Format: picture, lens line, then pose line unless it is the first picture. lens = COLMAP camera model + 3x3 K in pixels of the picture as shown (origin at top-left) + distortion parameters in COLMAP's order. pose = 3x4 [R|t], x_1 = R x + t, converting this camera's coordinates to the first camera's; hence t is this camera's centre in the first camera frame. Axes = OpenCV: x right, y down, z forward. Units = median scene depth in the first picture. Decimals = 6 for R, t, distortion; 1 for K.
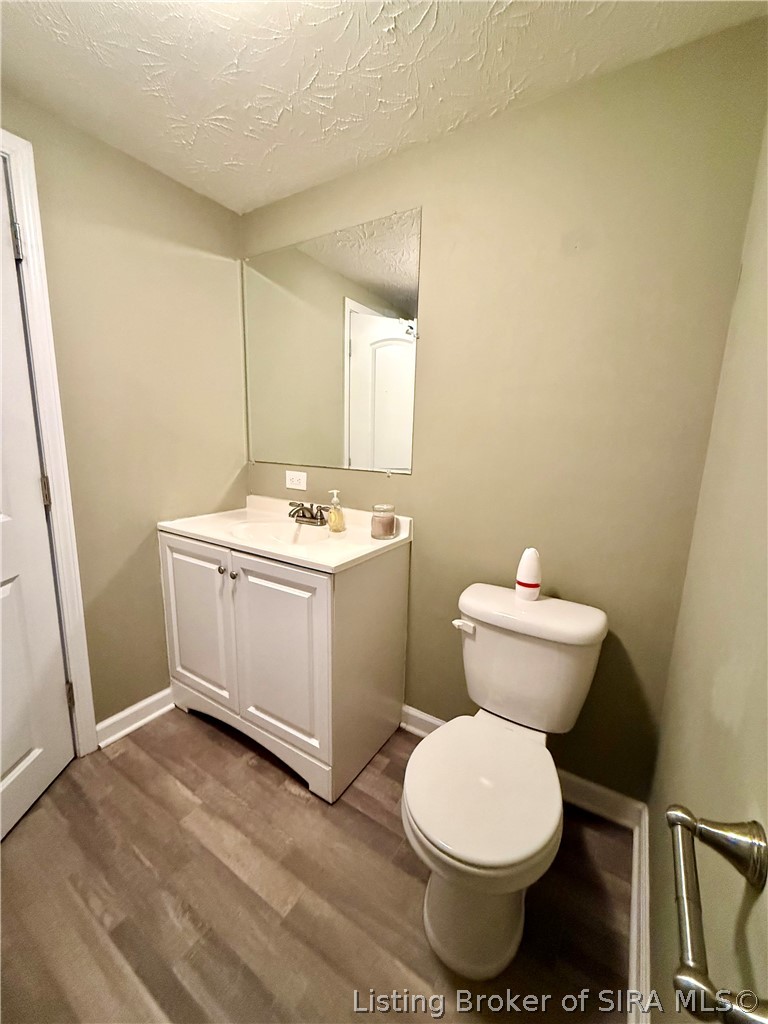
lens RADIAL K [[396.8, 0, 382.5], [0, 396.8, 571.2], [0, 0, 1]] dist [-0.001227, -0.000302]
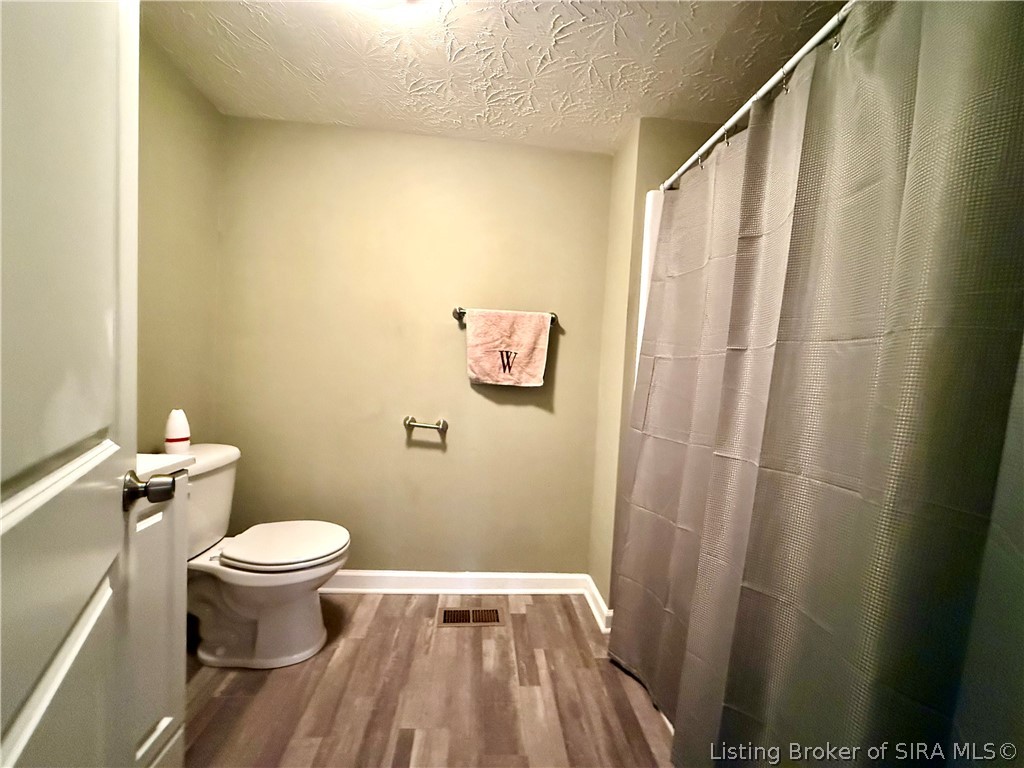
lens RADIAL K [[407.4, 0, 509.4], [0, 407.4, 384.0], [0, 0, 1]] dist [0.000587, -0.000268]
pose [[-0.596666, -0.116070, 0.794052, -1.750817], [0.207467, 0.933534, 0.292354, -0.415715], [-0.775208, 0.339177, -0.532927, 1.071294]]
